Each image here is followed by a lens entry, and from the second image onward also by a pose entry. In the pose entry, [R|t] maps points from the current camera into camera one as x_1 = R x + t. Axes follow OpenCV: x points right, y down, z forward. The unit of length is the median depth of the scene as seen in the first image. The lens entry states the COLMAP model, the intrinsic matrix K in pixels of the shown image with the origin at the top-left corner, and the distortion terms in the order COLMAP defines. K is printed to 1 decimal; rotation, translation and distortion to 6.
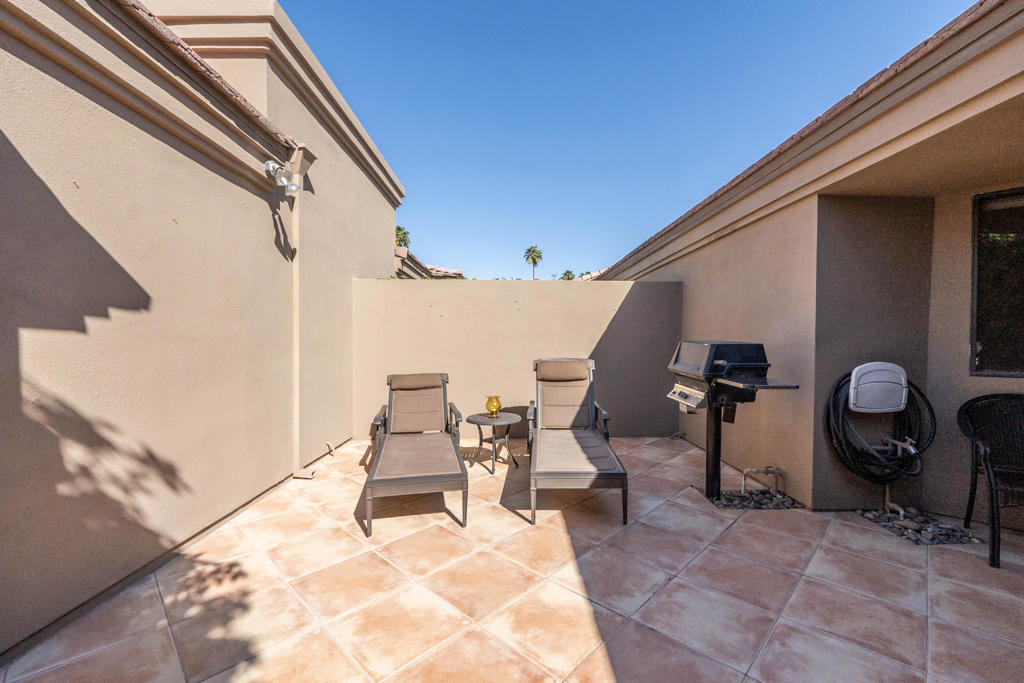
lens RADIAL K [[430.1, 0, 509.8], [0, 430.1, 346.3], [0, 0, 1]] dist [-0.010055, 0.000553]
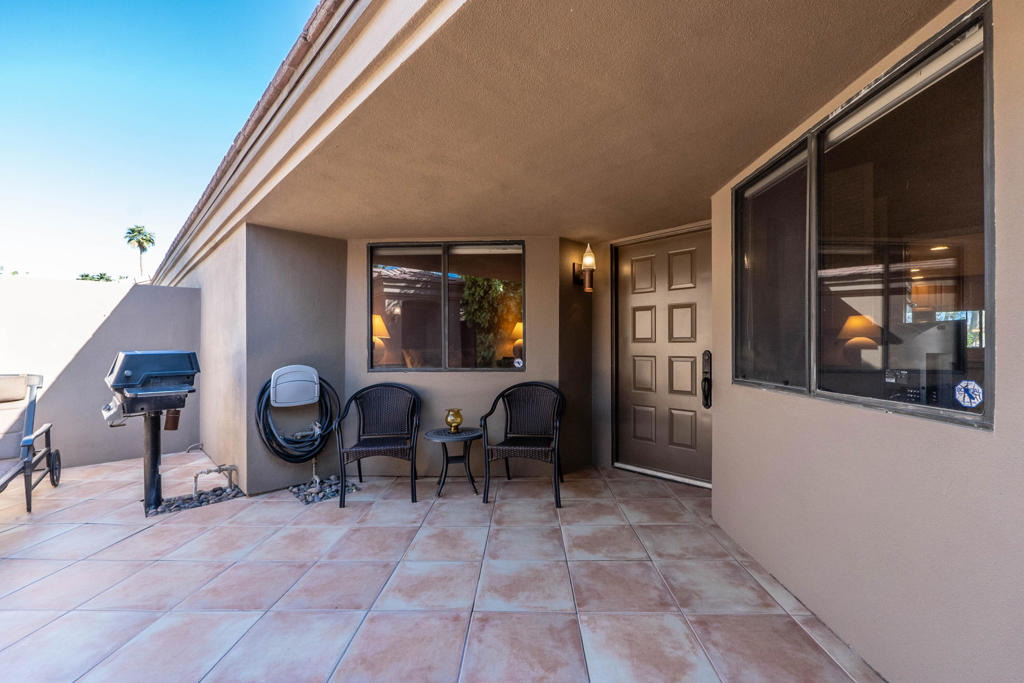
lens RADIAL K [[430.1, 0, 511.9], [0, 430.1, 346.4], [0, 0, 1]] dist [-0.010055, 0.000553]
pose [[0.727932, -0.014934, 0.685487, 0.445249], [0.022609, 0.999742, -0.002229, -0.001383], [-0.685277, 0.017120, 0.728082, -0.337719]]
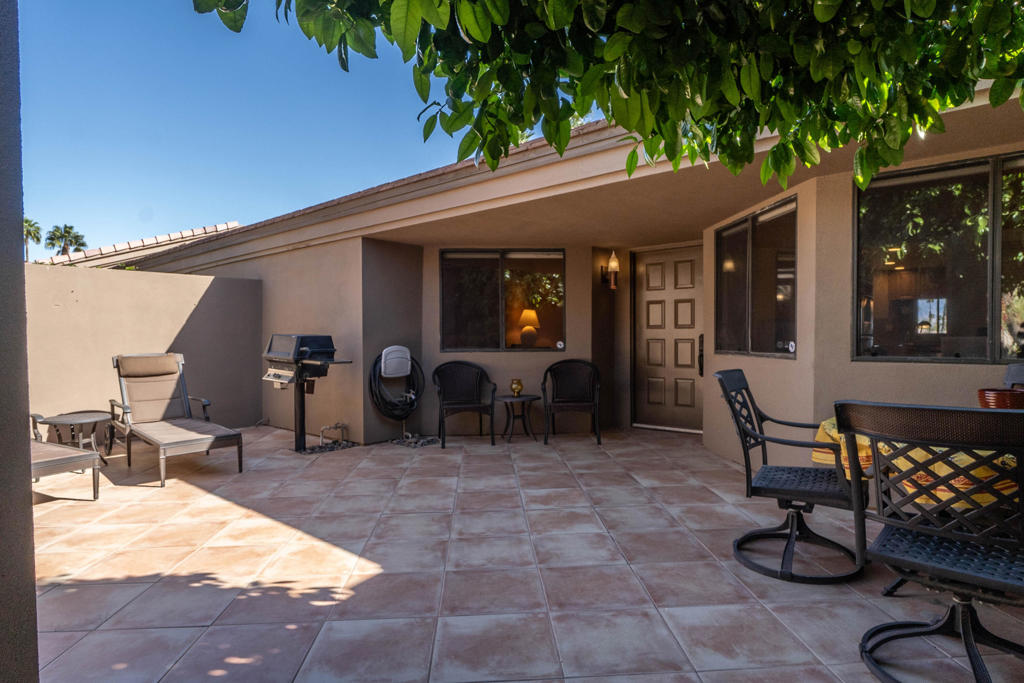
lens RADIAL K [[585.3, 0, 518.4], [0, 585.3, 341.8], [0, 0, 1]] dist [0.012250, 0.000604]
pose [[0.664963, -0.020361, 0.746599, -0.476717], [0.023582, 0.999702, 0.006260, 0.017930], [-0.746504, 0.013443, 0.665245, -0.804381]]
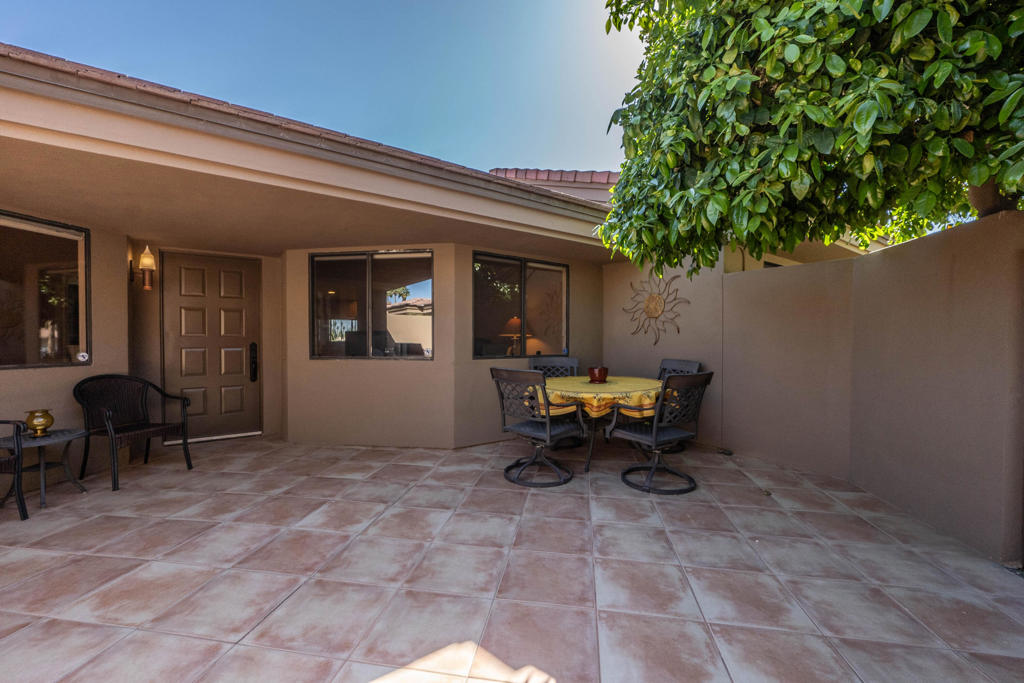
lens RADIAL K [[430.1, 0, 509.1], [0, 430.1, 342.7], [0, 0, 1]] dist [-0.010055, 0.000553]
pose [[-0.576041, -0.012794, 0.817321, -0.384802], [0.011829, 0.999642, 0.023985, -0.008854], [-0.817335, 0.023484, -0.575684, 0.318832]]
